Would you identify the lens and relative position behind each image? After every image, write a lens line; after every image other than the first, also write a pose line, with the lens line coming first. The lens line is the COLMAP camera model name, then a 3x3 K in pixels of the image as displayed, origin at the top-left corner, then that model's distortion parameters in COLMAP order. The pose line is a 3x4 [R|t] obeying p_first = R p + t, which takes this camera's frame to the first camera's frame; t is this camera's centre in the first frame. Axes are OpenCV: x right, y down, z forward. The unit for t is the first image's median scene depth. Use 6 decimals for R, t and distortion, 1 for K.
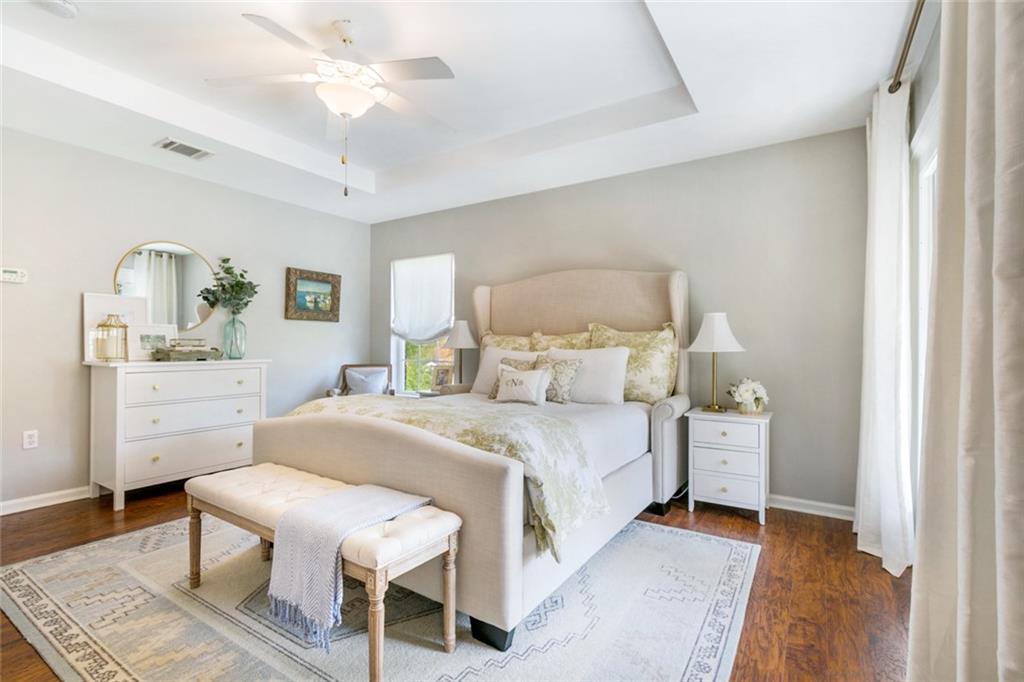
lens RADIAL K [[469.3, 0, 506.9], [0, 469.3, 346.0], [0, 0, 1]] dist [0.000832, -0.001123]
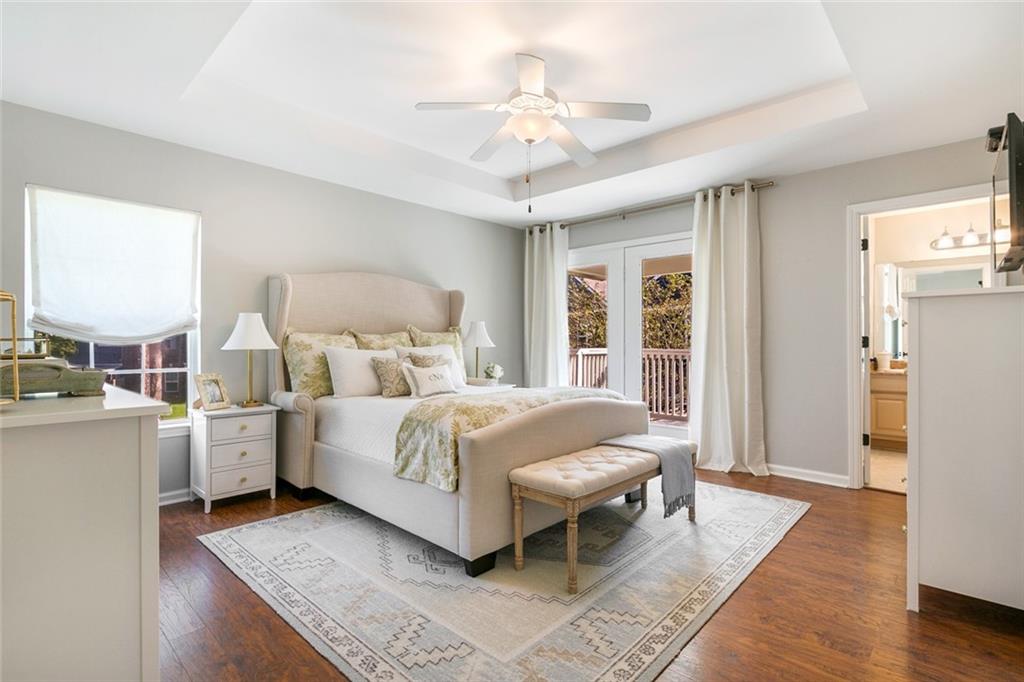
lens RADIAL K [[484.8, 0, 506.3], [0, 484.8, 341.3], [0, 0, 1]] dist [-0.001829, -0.000200]
pose [[0.179934, -0.003814, 0.983671, -1.763812], [0.006342, 0.999976, 0.002717, -0.016472], [-0.983658, 0.005750, 0.179954, 0.995069]]
